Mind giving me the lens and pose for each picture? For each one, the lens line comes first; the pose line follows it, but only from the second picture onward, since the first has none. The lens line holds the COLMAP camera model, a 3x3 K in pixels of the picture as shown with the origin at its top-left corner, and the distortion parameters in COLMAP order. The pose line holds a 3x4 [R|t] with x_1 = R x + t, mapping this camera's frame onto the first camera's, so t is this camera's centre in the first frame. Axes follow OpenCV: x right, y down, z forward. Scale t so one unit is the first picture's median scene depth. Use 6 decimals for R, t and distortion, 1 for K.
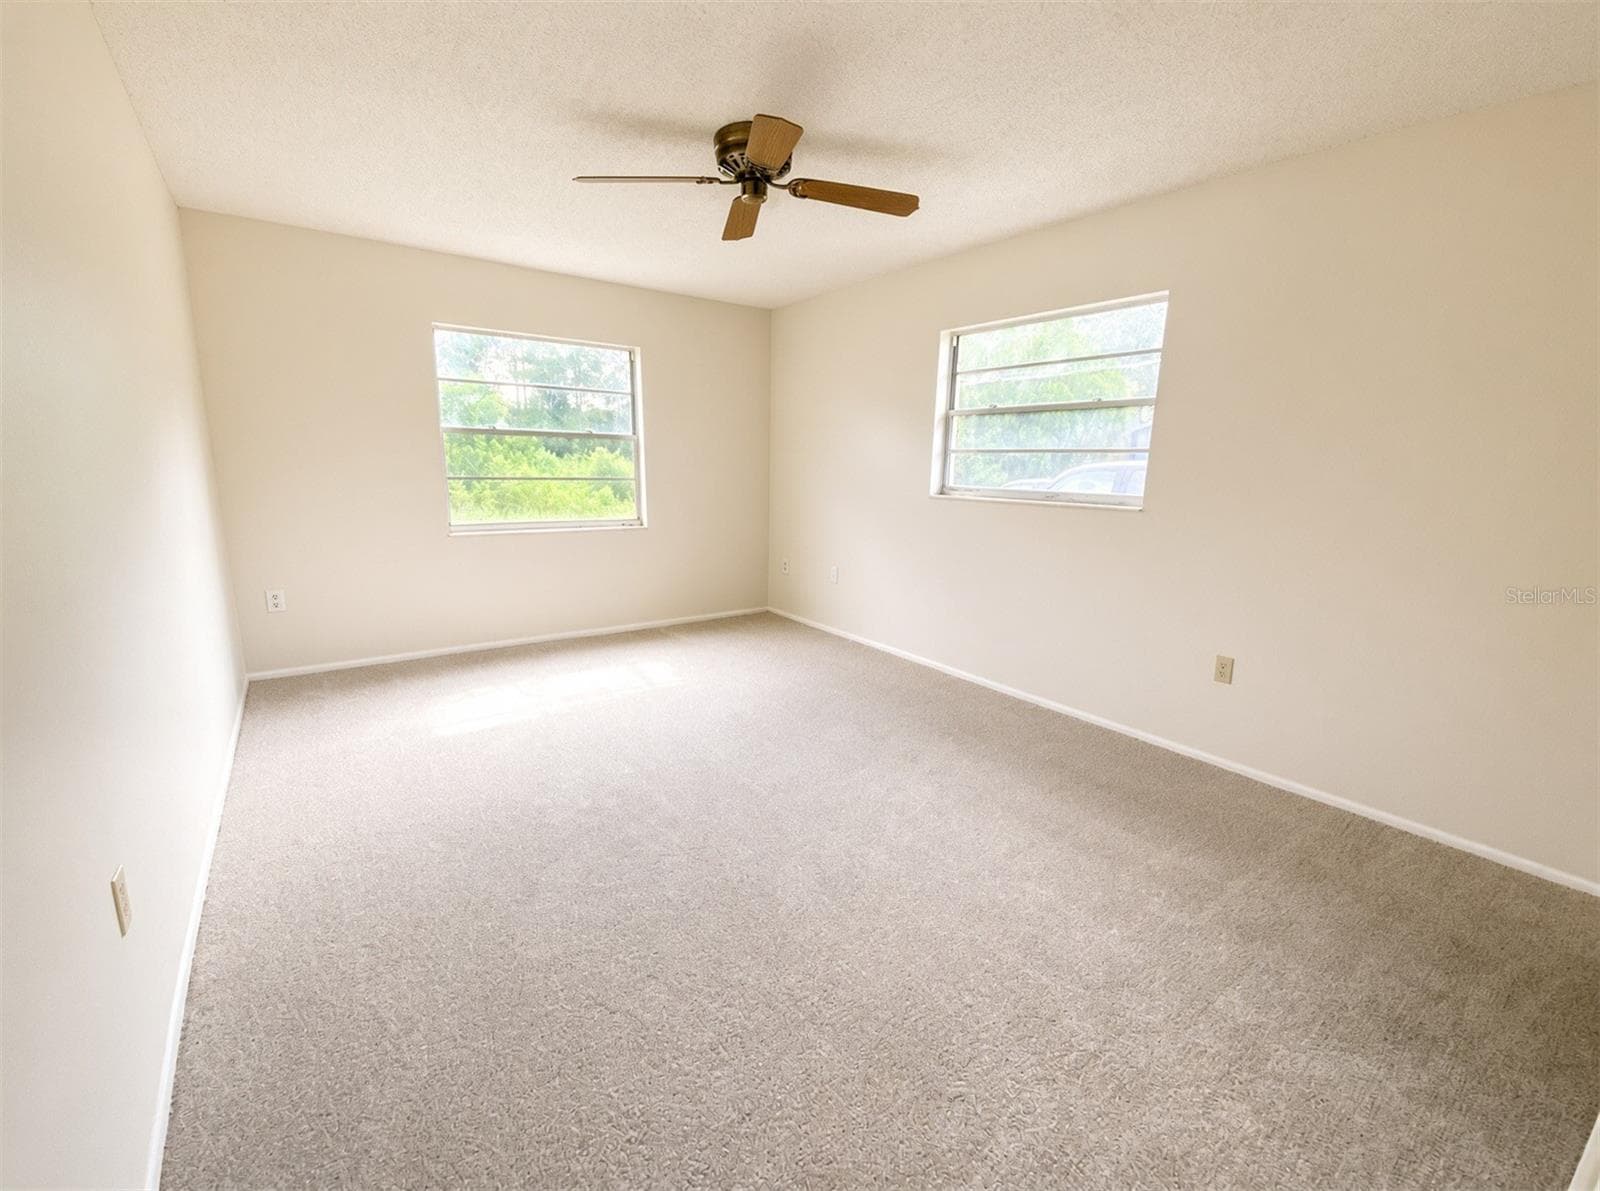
lens RADIAL K [[714.7, 0, 792.1], [0, 714.7, 605.3], [0, 0, 1]] dist [0.001550, -0.009083]
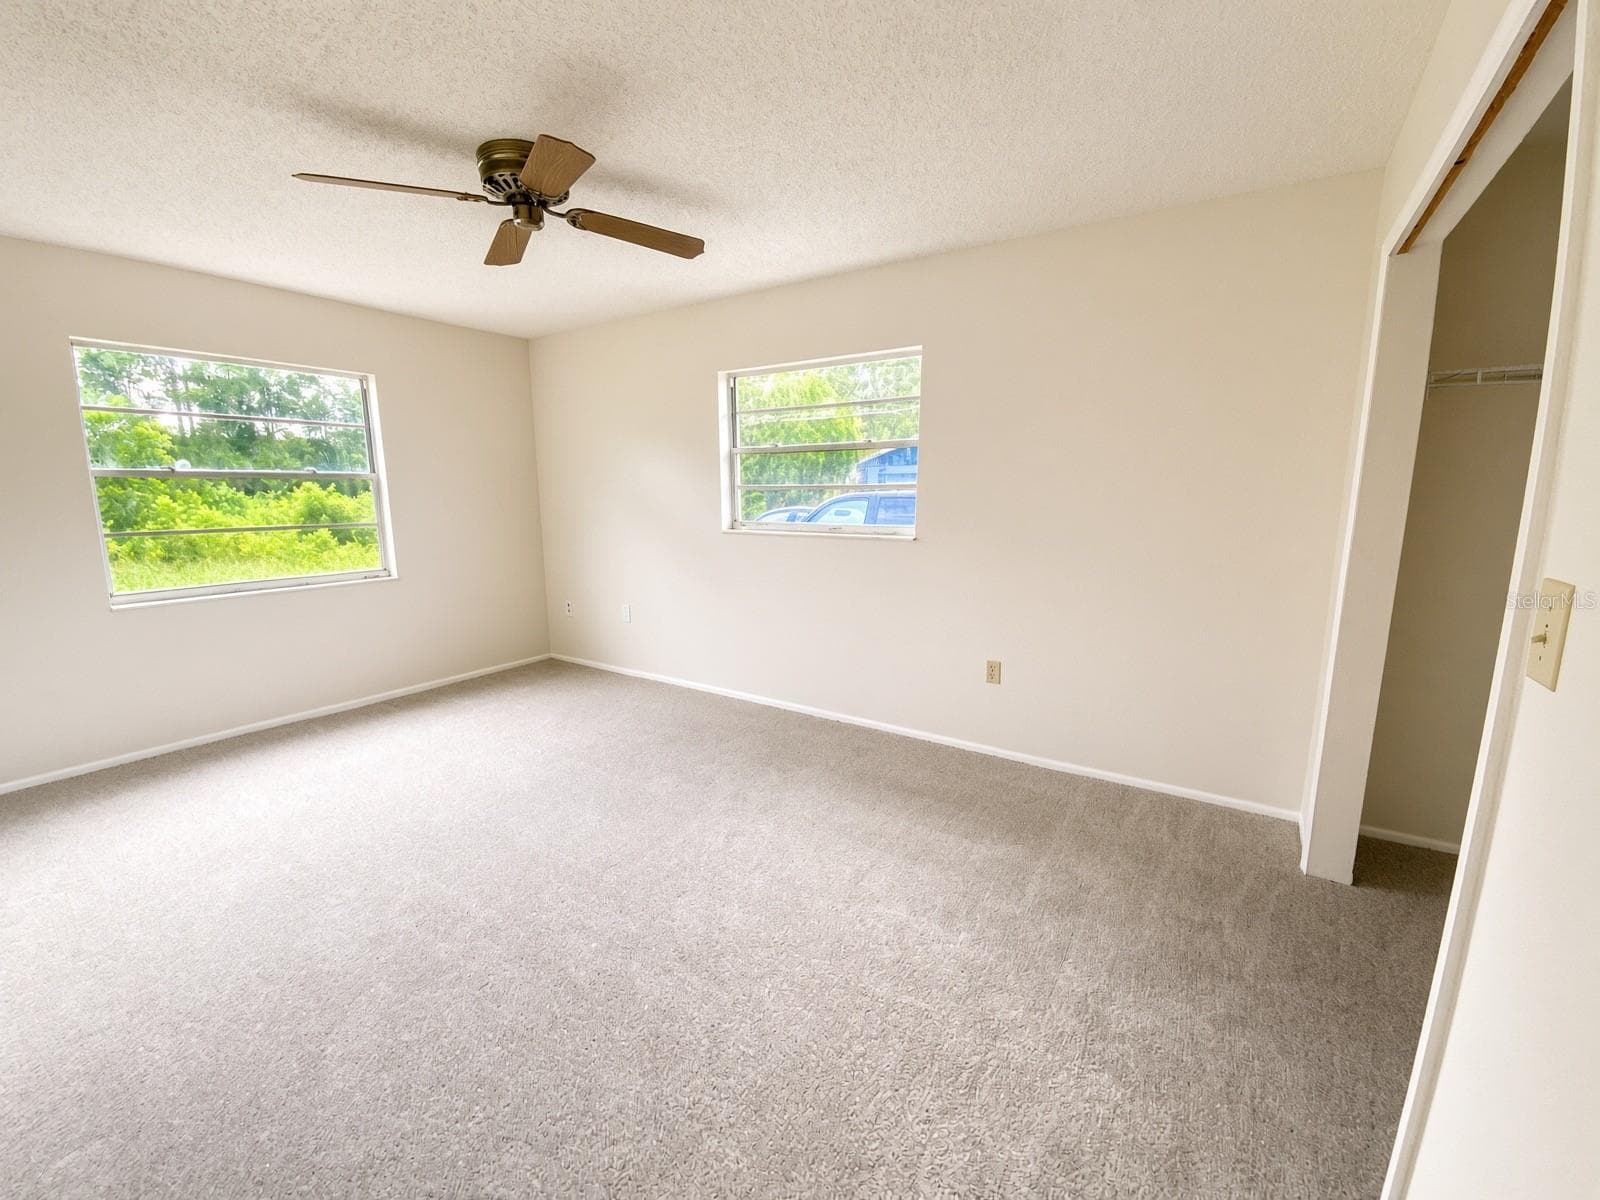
lens RADIAL K [[681.9, 0, 800.0], [0, 681.9, 600.0], [0, 0, 1]] dist [0.017502, -0.017964]
pose [[0.928733, -0.082849, 0.361375, -0.082283], [0.093580, 0.995536, -0.012264, -0.044171], [-0.358745, 0.045208, 0.932340, 0.074969]]
